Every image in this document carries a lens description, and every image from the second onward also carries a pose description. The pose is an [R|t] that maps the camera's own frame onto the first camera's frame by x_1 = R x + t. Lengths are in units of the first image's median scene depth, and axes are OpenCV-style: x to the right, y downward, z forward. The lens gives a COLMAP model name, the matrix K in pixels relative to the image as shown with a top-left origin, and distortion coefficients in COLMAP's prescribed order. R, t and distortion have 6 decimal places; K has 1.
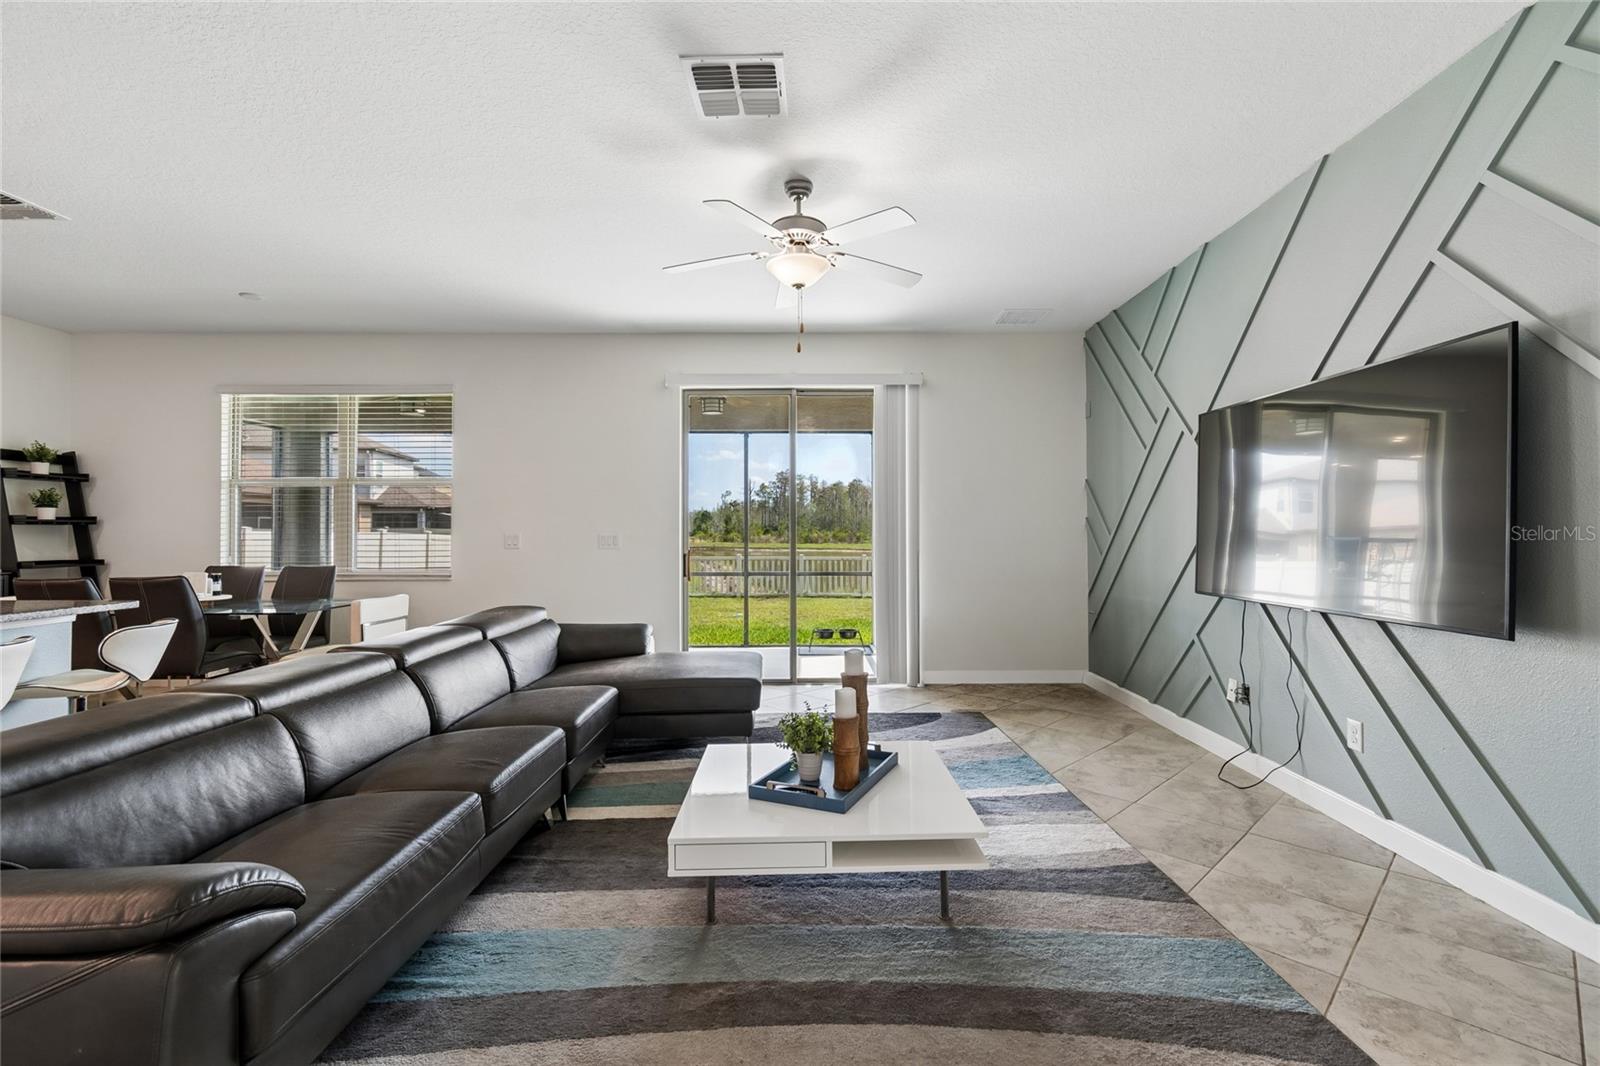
lens RADIAL K [[717.0, 0, 797.7], [0, 717.0, 525.0], [0, 0, 1]] dist [0.004425, -0.001232]
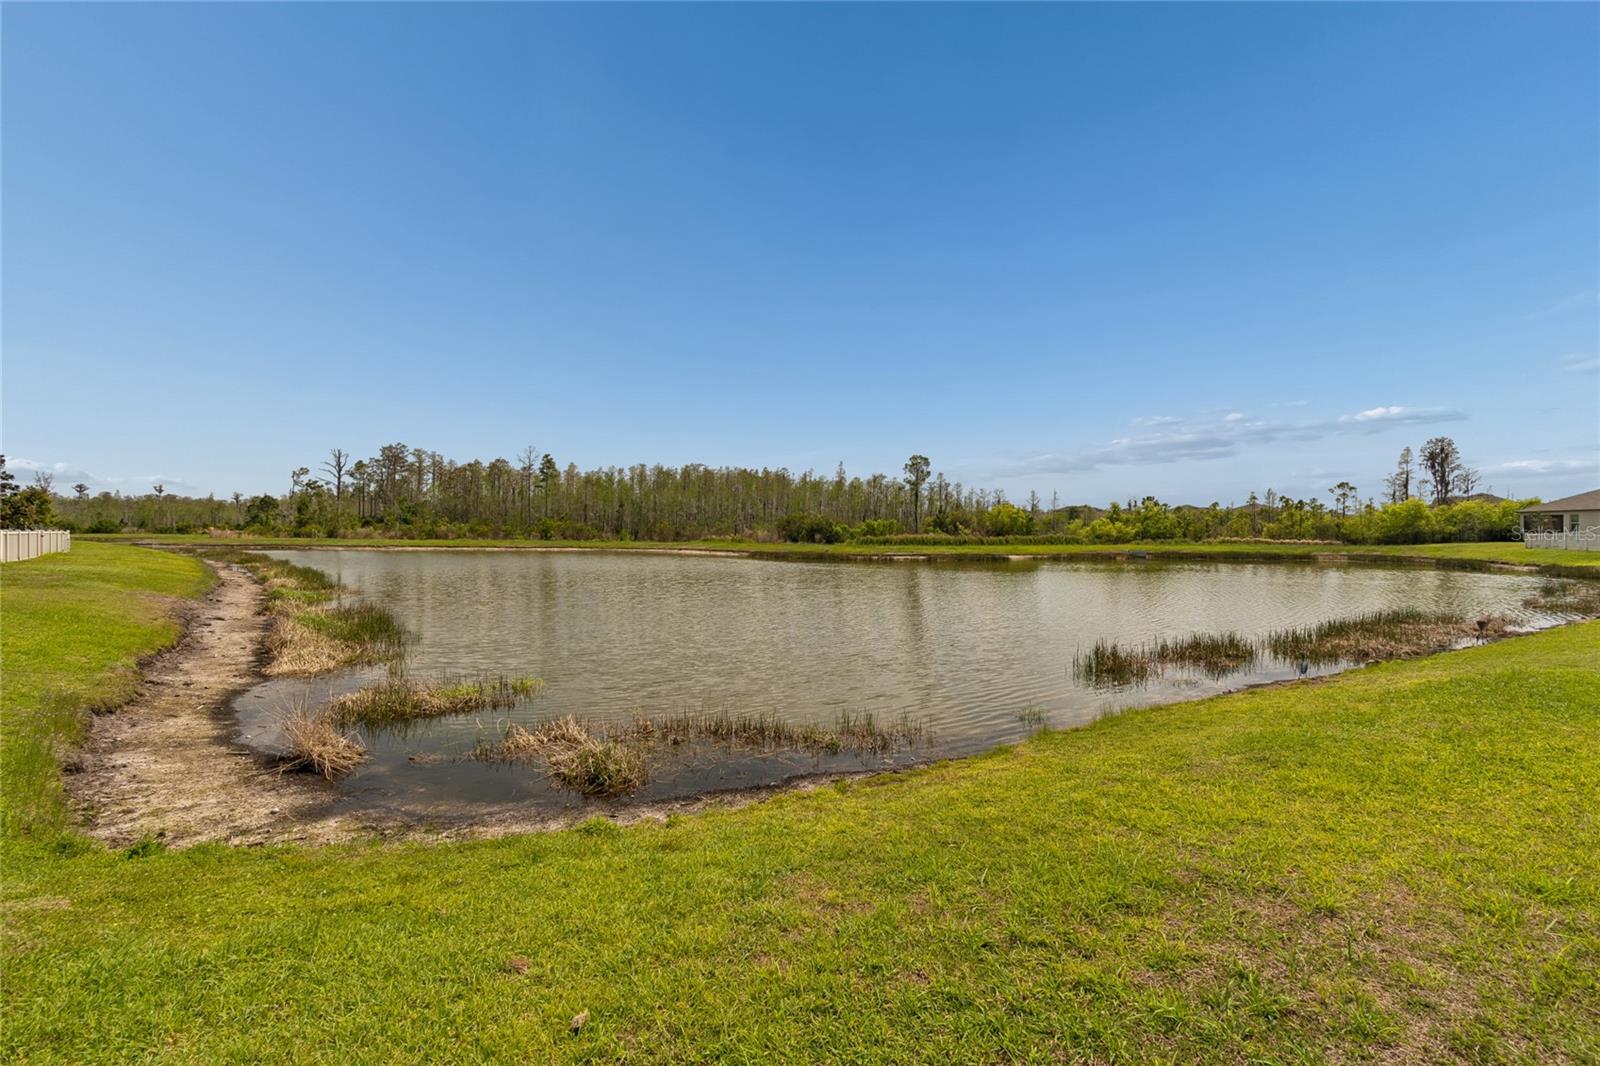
lens RADIAL K [[717.0, 0, 805.7], [0, 717.0, 530.3], [0, 0, 1]] dist [0.004425, -0.001232]
pose [[0.873102, 0.006612, 0.487492, -0.008572], [-0.011745, 0.999903, 0.007474, 0.004896], [-0.487396, -0.012251, 0.873095, 0.132669]]
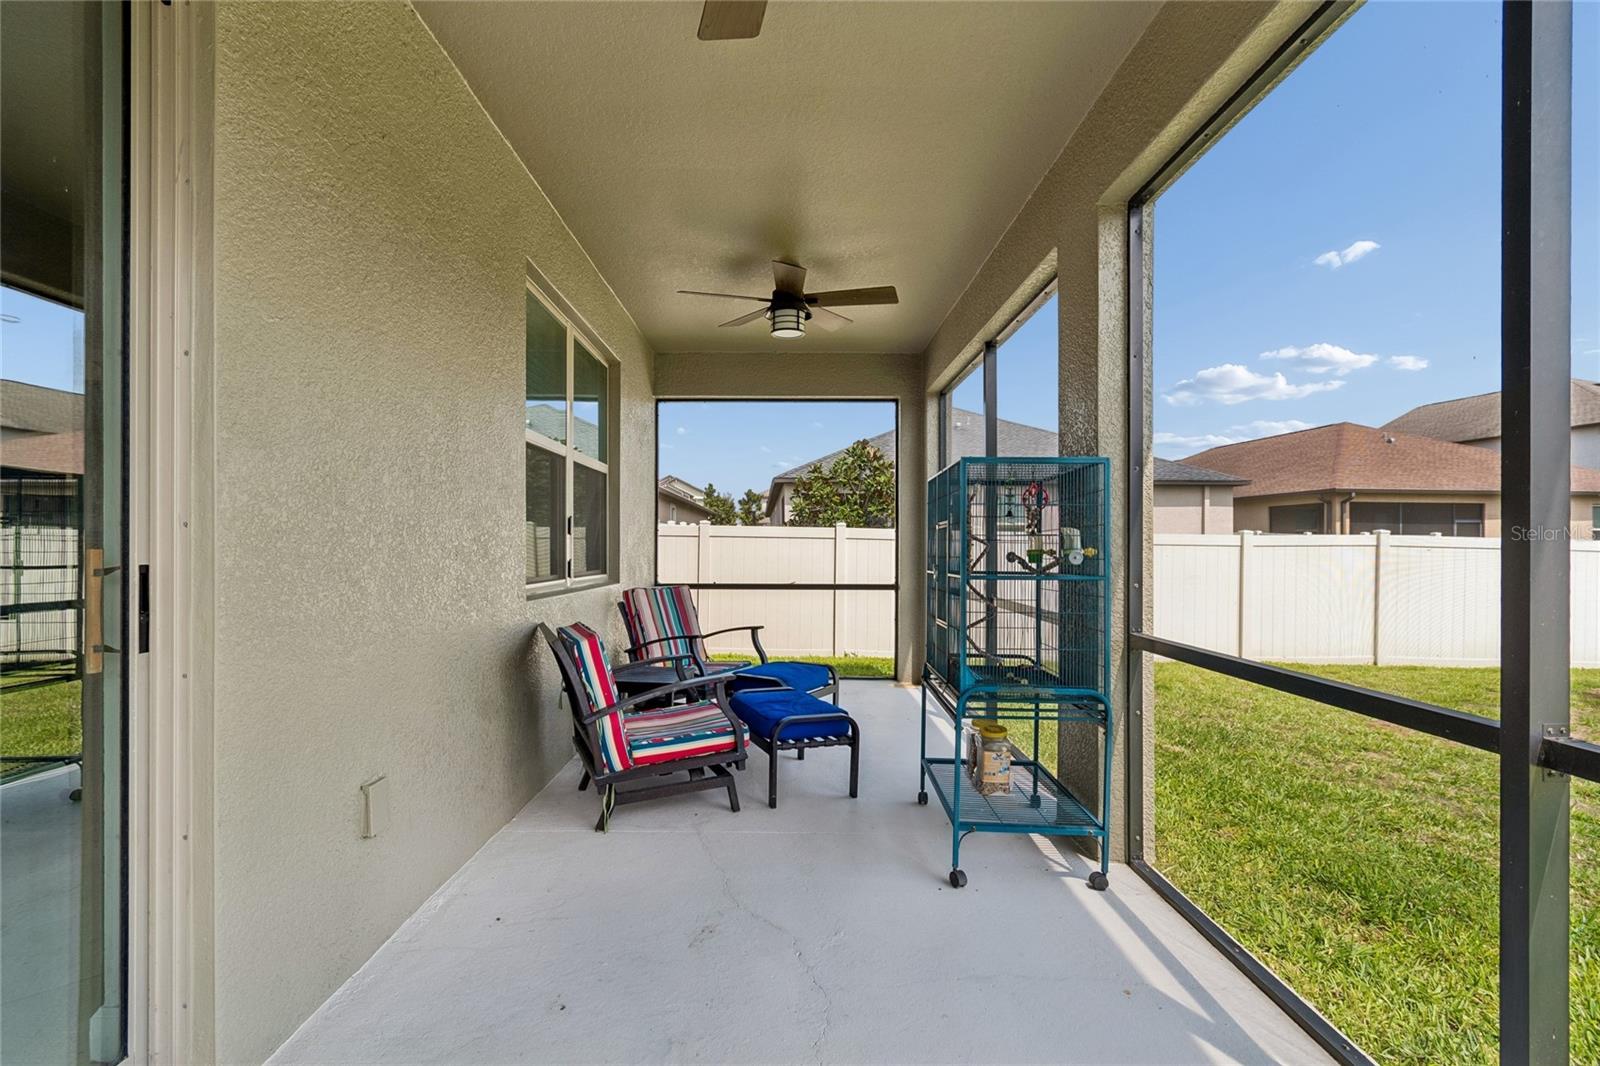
lens RADIAL K [[717.0, 0, 807.2], [0, 717.0, 545.4], [0, 0, 1]] dist [0.004425, -0.001232]
pose [[0.032094, 0.000952, -0.999484, 0.003473], [0.010501, 0.999944, 0.001290, 0.001032], [0.999430, -0.010537, 0.032082, 0.037818]]
